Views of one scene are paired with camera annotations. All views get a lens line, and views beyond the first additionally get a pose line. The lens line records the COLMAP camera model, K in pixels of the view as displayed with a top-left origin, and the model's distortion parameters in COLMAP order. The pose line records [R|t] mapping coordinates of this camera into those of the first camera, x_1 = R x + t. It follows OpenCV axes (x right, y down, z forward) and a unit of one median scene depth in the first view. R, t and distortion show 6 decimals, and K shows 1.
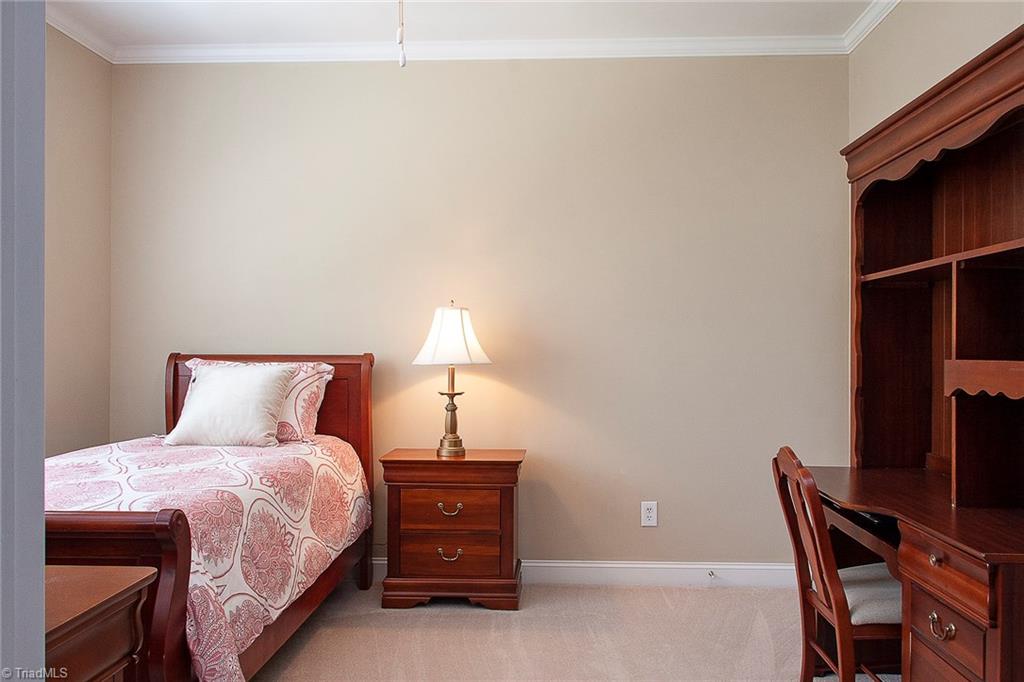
lens RADIAL K [[823.9, 0, 512.0], [0, 823.9, 341.0], [0, 0, 1]] dist [0.007222, 0.006931]
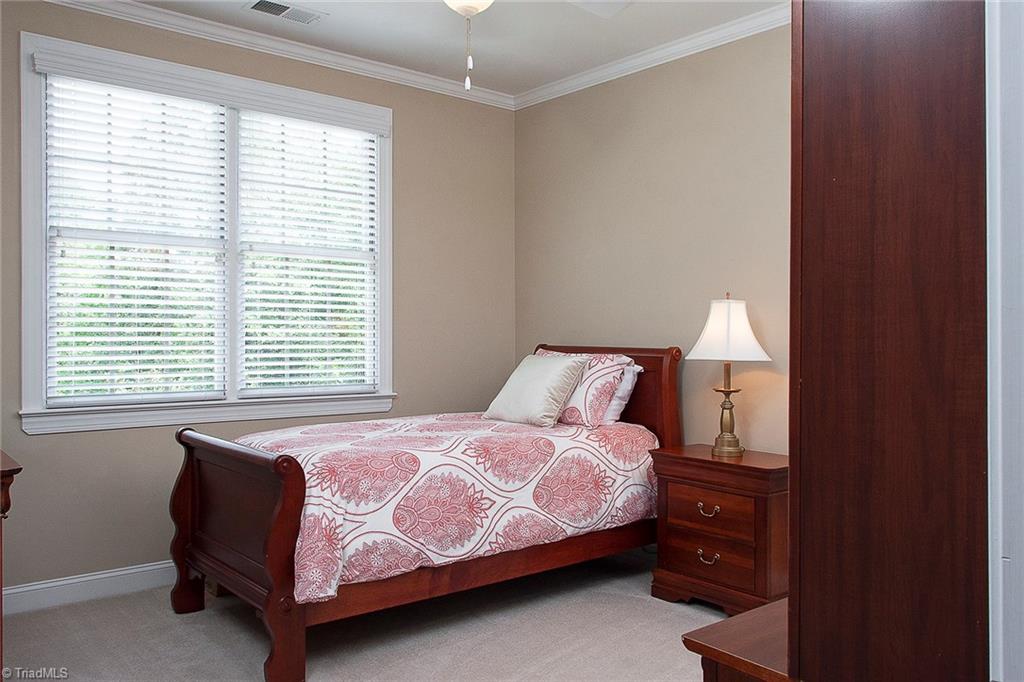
lens RADIAL K [[823.9, 0, 512.0], [0, 823.9, 341.0], [0, 0, 1]] dist [0.007222, 0.006931]
pose [[0.674580, 0.012090, -0.738102, 0.477181], [-0.003409, 0.999906, 0.013262, -0.005467], [0.738193, -0.006430, 0.674558, 0.183363]]
